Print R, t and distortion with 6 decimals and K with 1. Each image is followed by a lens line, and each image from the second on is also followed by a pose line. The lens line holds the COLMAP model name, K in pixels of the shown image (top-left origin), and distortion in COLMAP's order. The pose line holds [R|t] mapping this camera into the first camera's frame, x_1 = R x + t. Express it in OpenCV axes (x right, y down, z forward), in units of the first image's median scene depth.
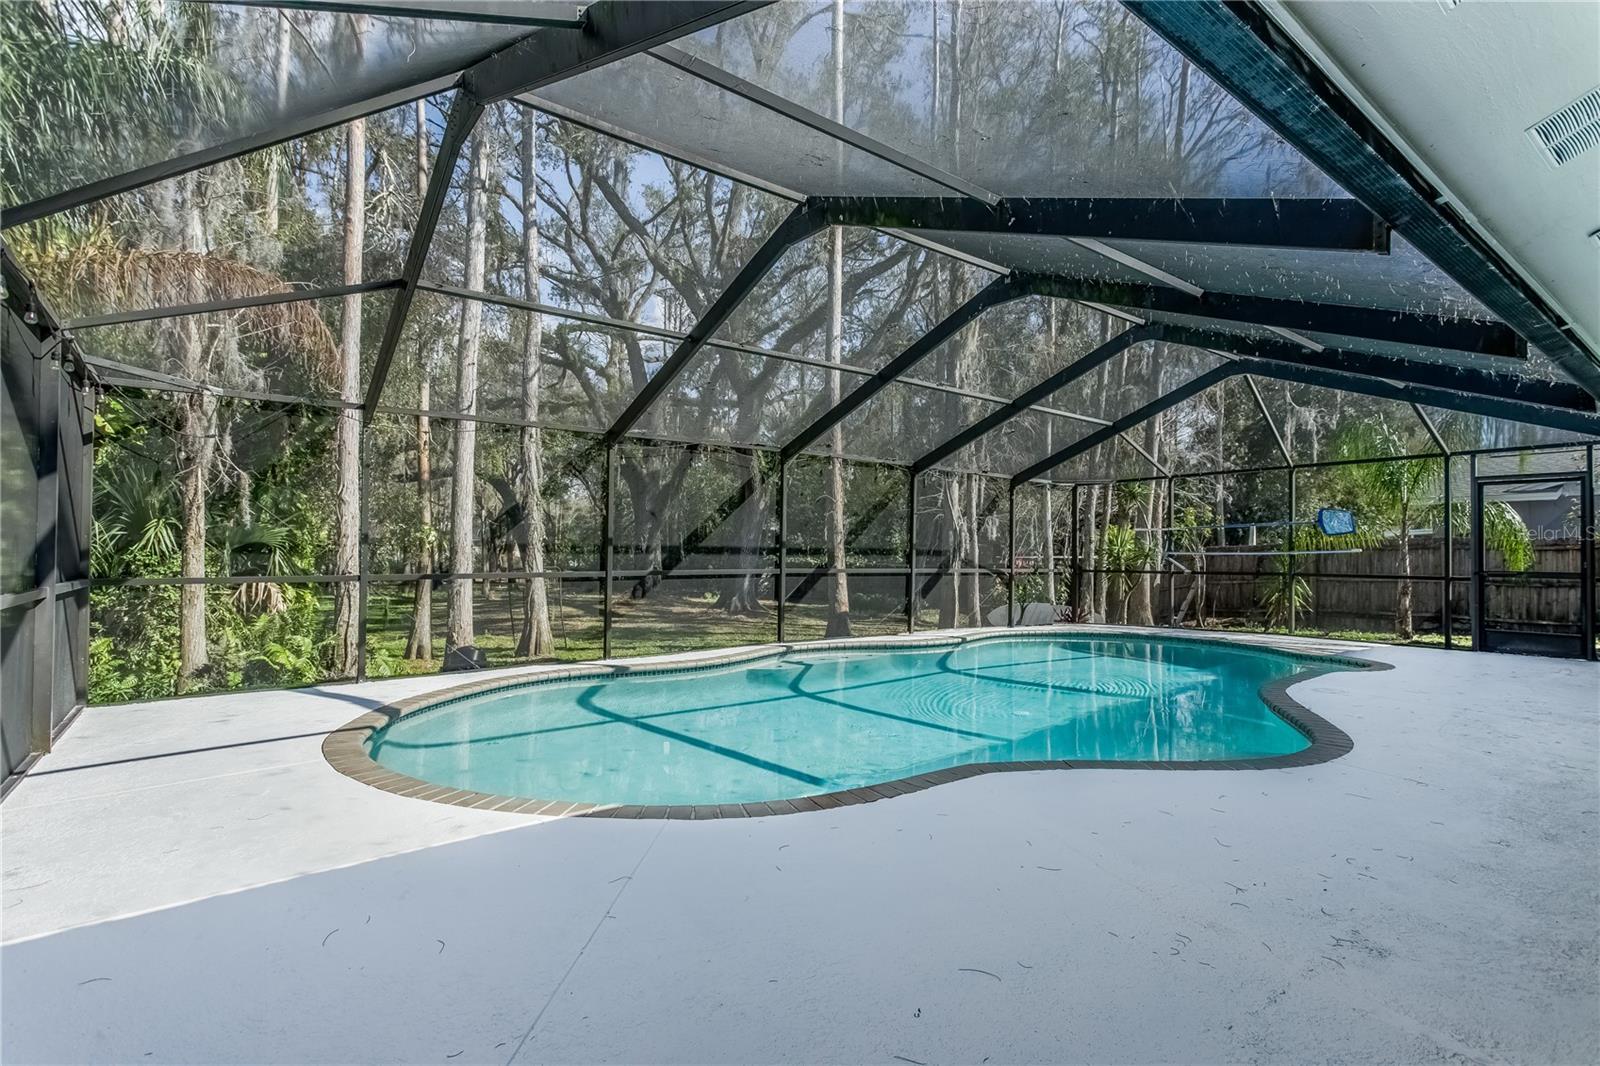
lens RADIAL K [[763.9, 0, 805.8], [0, 763.9, 539.1], [0, 0, 1]] dist [-0.004418, -0.001411]
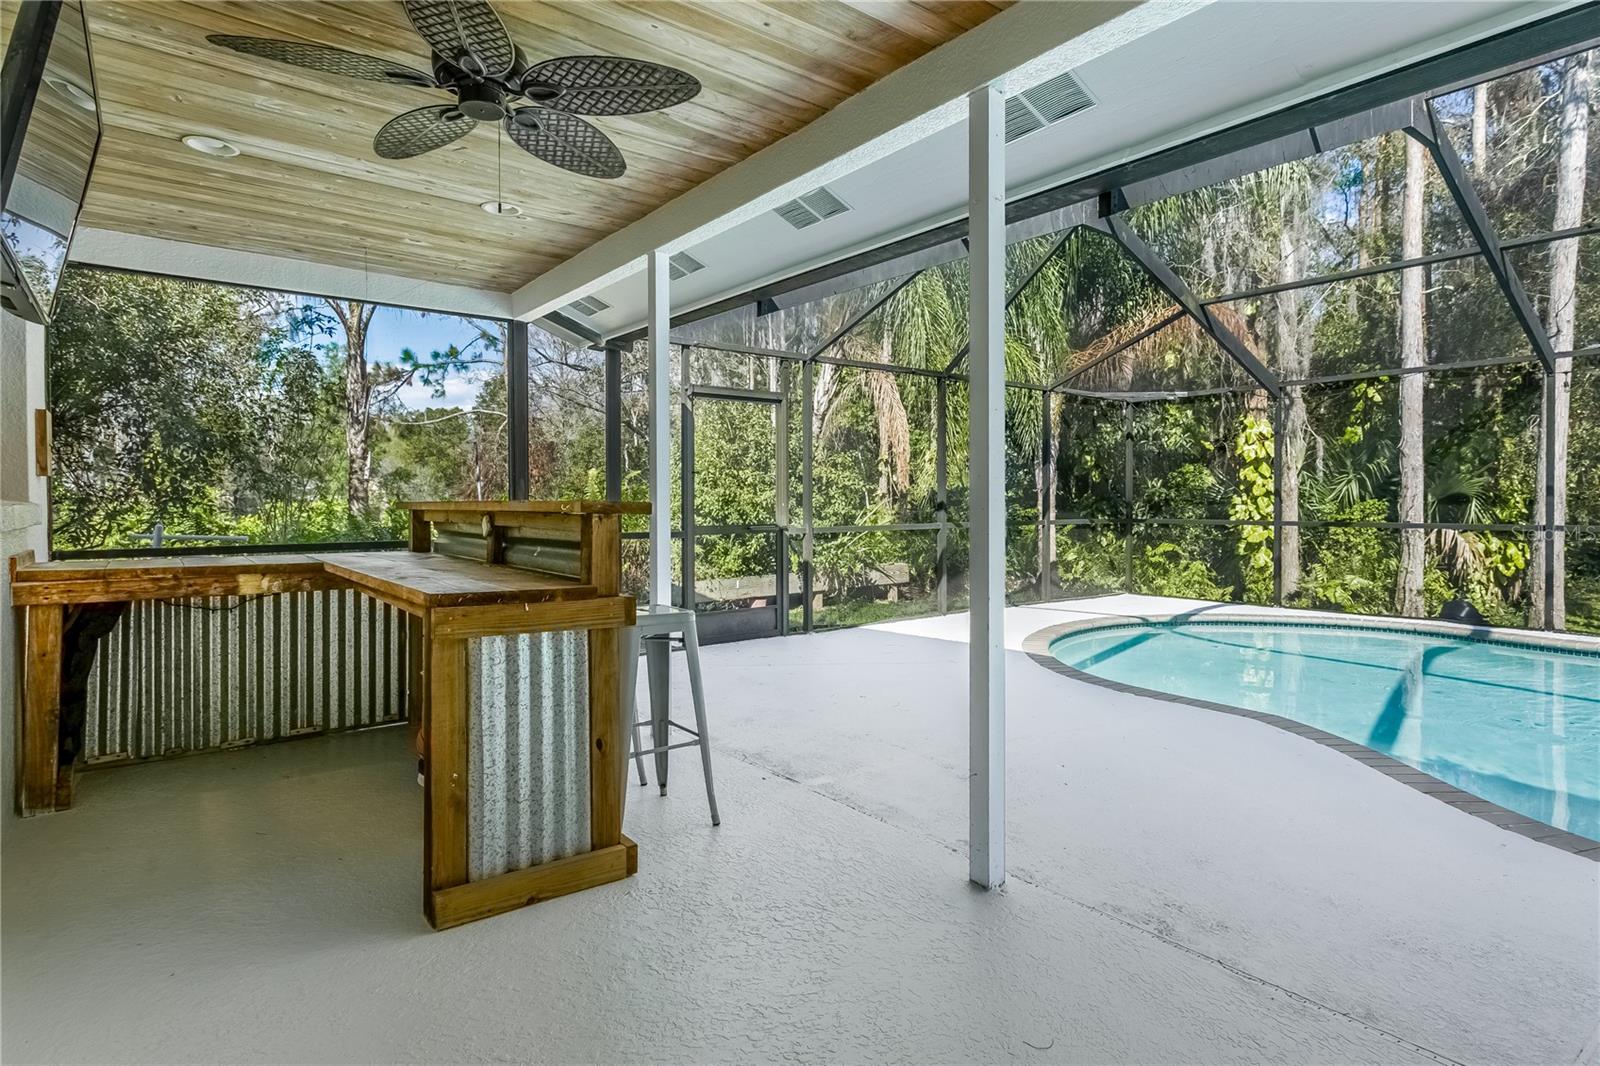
lens RADIAL K [[844.7, 0, 833.2], [0, 844.7, 503.5], [0, 0, 1]] dist [0.012258, 0.000451]
pose [[0.028370, 0.000673, -0.999597, 0.399669], [0.017800, 0.999841, 0.001178, 0.002822], [0.999439, -0.017826, 0.028354, 0.127367]]
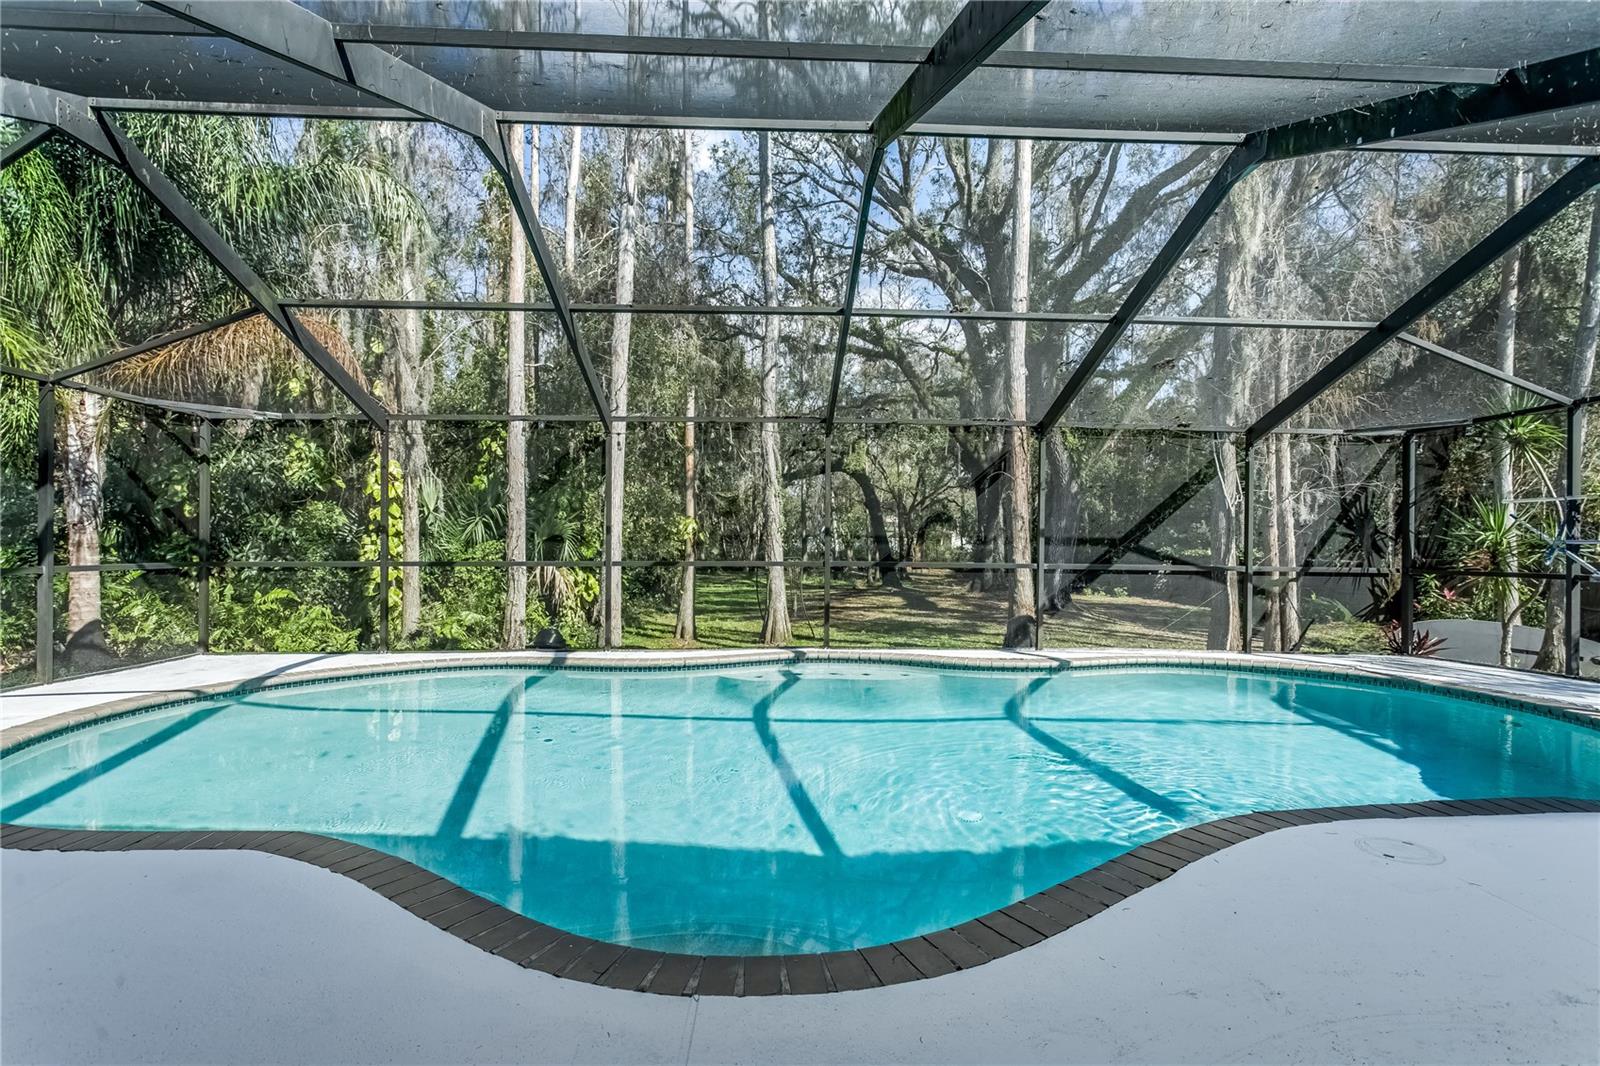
lens RADIAL K [[763.9, 0, 805.1], [0, 763.9, 541.1], [0, 0, 1]] dist [-0.004418, -0.001411]
pose [[0.821428, -0.001762, -0.570310, 0.316787], [0.009688, 0.999894, 0.010865, 0.005256], [0.570230, -0.014450, 0.821358, 0.214061]]
